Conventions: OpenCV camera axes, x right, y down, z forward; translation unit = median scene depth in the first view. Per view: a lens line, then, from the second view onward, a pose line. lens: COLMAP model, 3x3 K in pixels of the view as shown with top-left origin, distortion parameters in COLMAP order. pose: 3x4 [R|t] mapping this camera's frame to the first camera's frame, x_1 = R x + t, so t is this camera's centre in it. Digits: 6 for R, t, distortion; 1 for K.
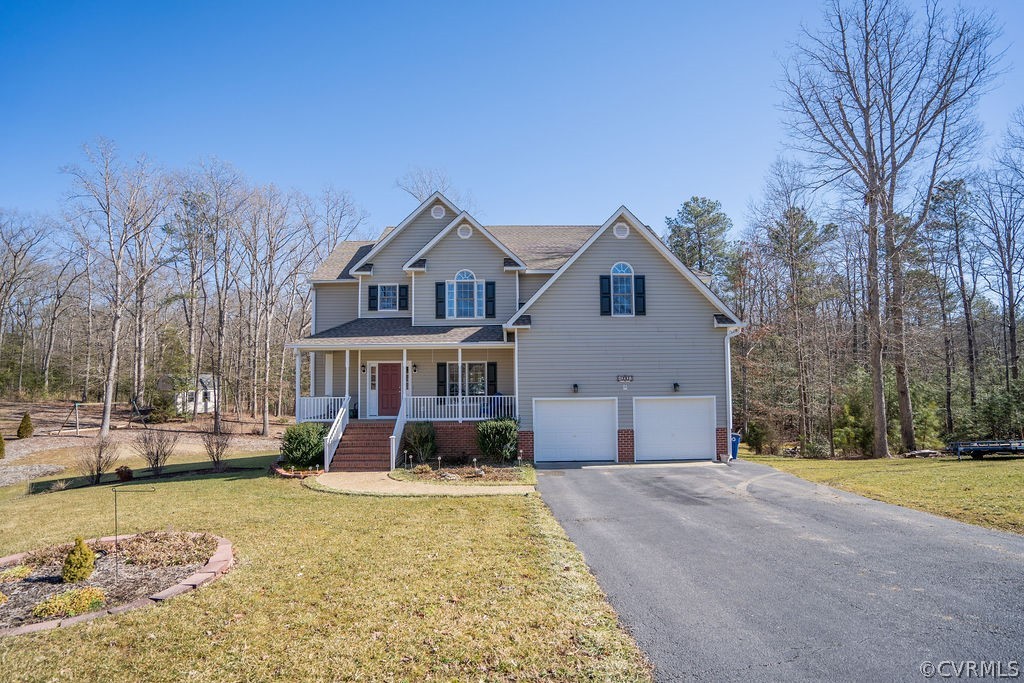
lens RADIAL K [[464.4, 0, 512.0], [0, 464.4, 341.5], [0, 0, 1]] dist [0.000295, 0.000384]
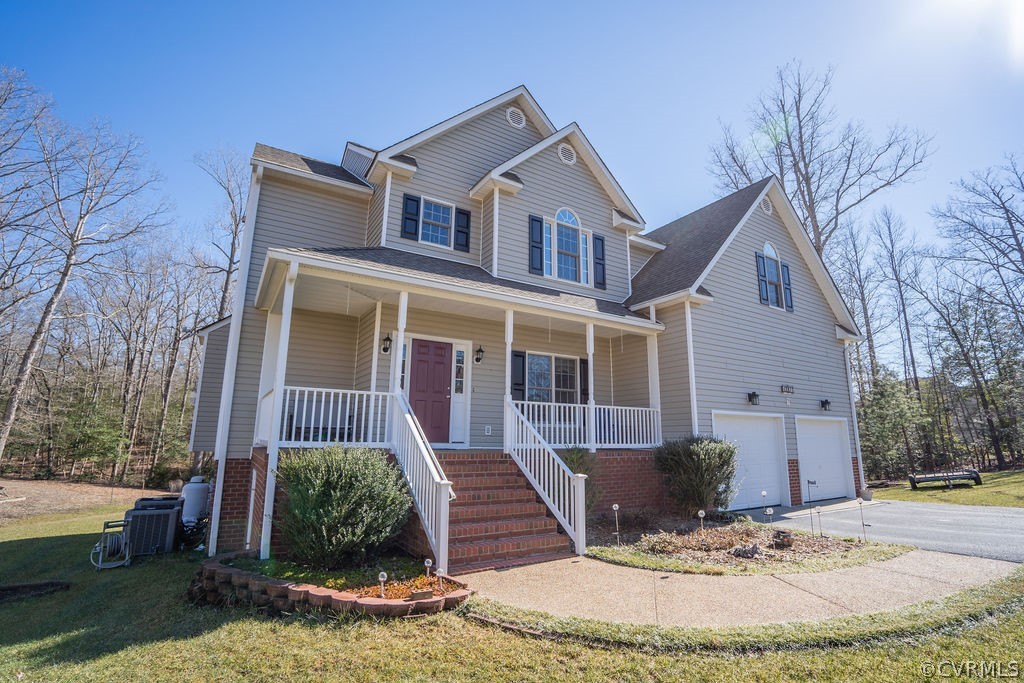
lens RADIAL K [[464.0, 0, 525.3], [0, 464.0, 340.9], [0, 0, 1]] dist [-0.058255, 0.000099]
pose [[0.866409, 0.123570, 0.483804, -0.435787], [-0.062164, 0.988051, -0.141036, 0.116708], [-0.495450, 0.092119, 0.863738, 0.505225]]
